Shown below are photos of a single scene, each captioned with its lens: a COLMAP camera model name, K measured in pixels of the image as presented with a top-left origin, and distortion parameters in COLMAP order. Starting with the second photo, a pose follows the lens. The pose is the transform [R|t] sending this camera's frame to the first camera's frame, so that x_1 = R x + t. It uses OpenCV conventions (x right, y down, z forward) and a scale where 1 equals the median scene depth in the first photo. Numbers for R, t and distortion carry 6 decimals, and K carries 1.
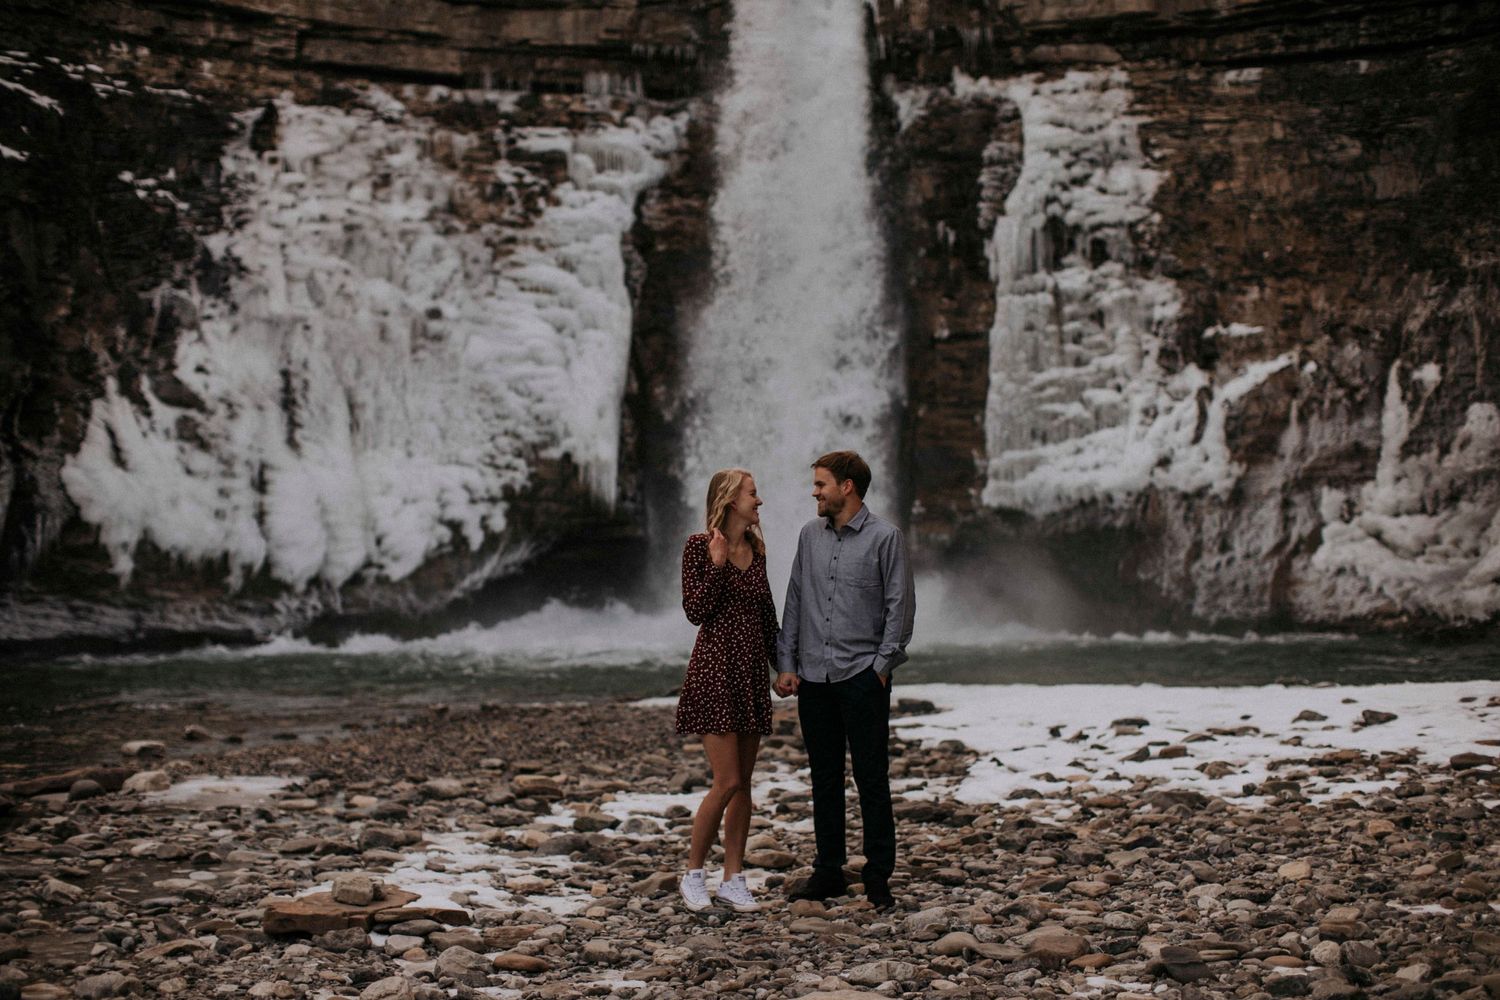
lens RADIAL K [[2199.2, 0, 748.2], [0, 2199.2, 473.3], [0, 0, 1]] dist [-0.171293, 0.449972]
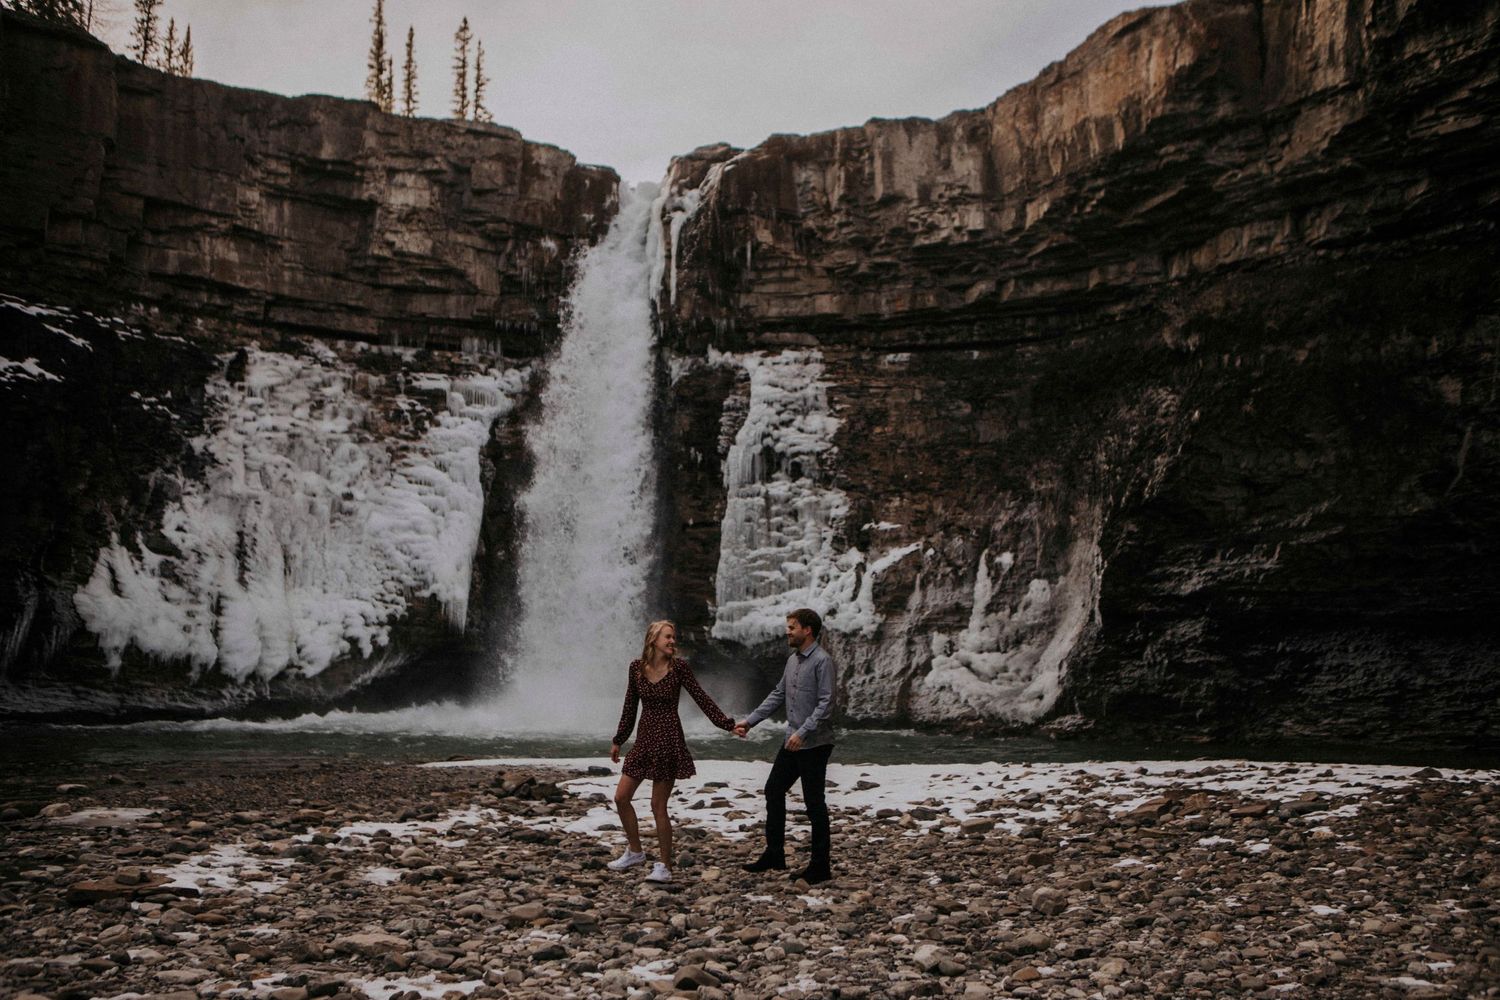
lens RADIAL K [[1538.9, 0, 756.6], [0, 1538.9, 489.5], [0, 0, 1]] dist [-0.065623, 0.132928]
pose [[0.995961, 0.035769, 0.082352, 0.046494], [-0.029452, 0.996620, -0.076692, -0.006344], [-0.084817, 0.073956, 0.993648, -0.052391]]
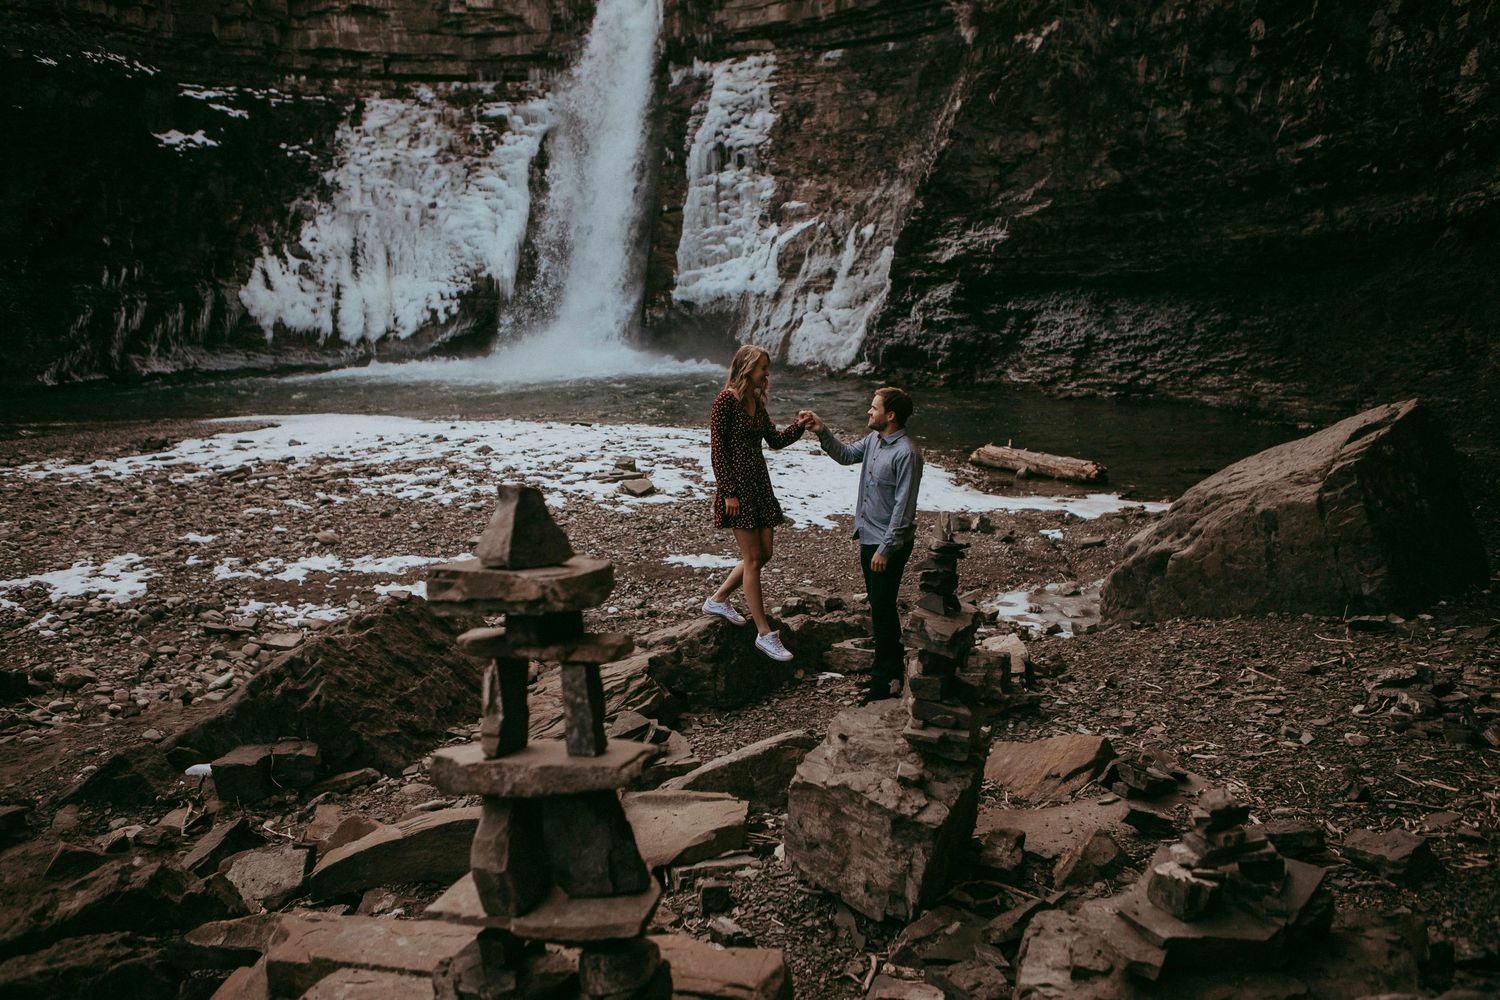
lens RADIAL K [[1338.2, 0, 766.2], [0, 1338.2, 504.4], [0, 0, 1]] dist [-0.080923, 0.097004]
pose [[0.952668, 0.042317, -0.301053, 0.542826], [0.024099, 0.976638, 0.213537, -0.057956], [0.303056, -0.210685, 0.929392, -0.115558]]
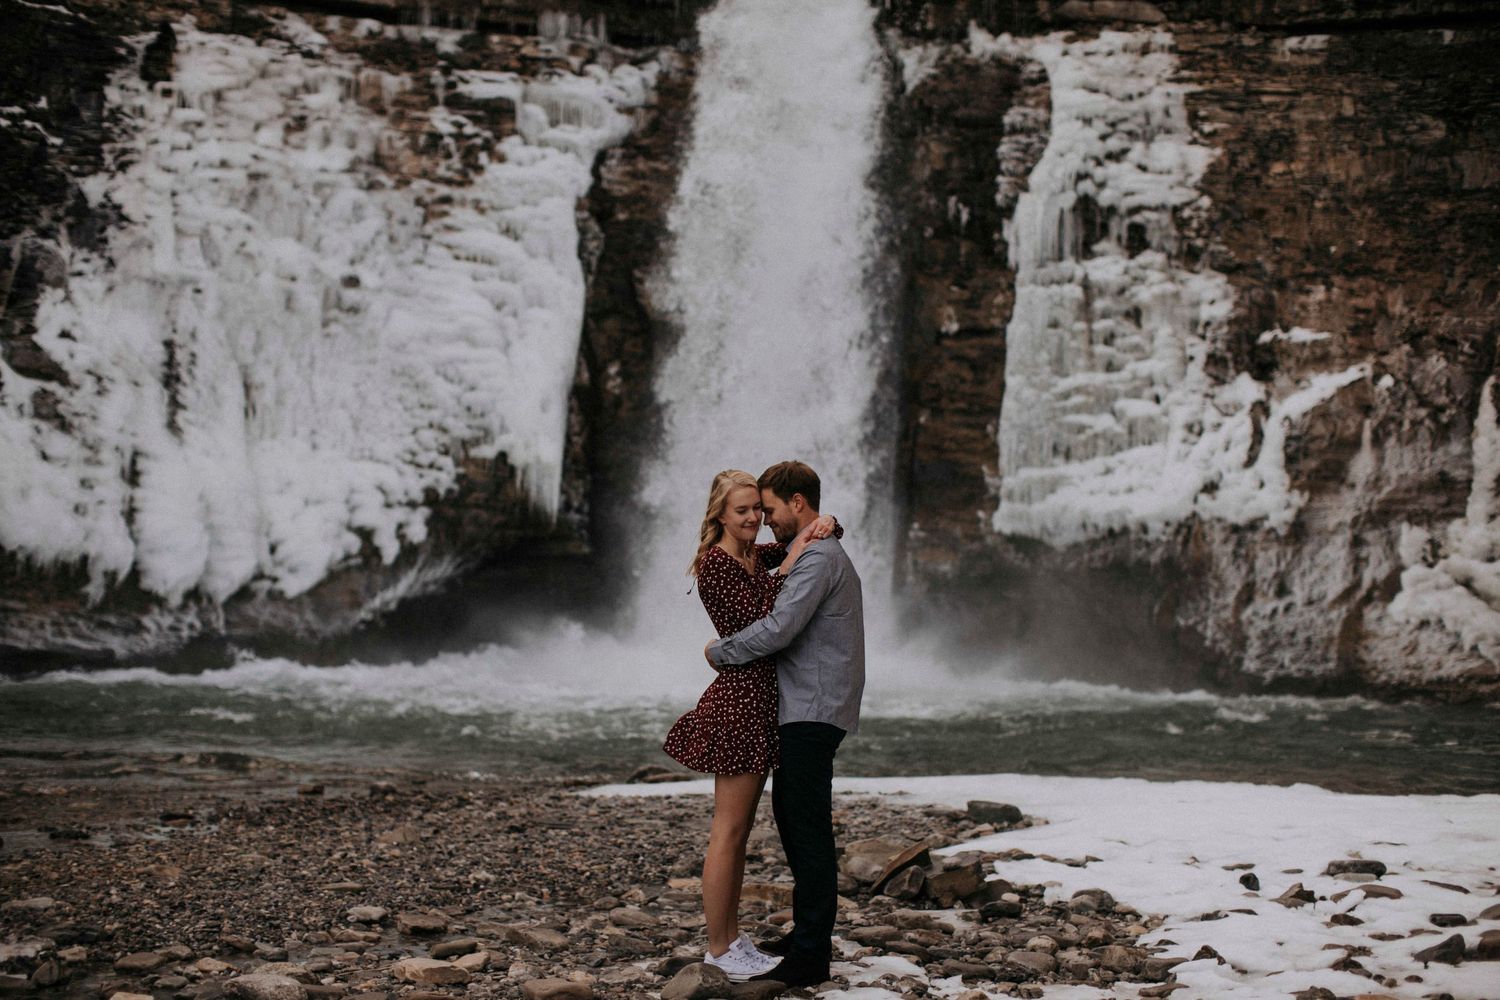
lens RADIAL K [[2199.2, 0, 748.2], [0, 2199.2, 473.3], [0, 0, 1]] dist [-0.171293, 0.449972]
pose [[0.998907, 0.035858, 0.029988, -0.013341], [-0.035553, 0.999311, -0.010671, 0.004562], [-0.030350, 0.009594, 0.999493, 0.156347]]
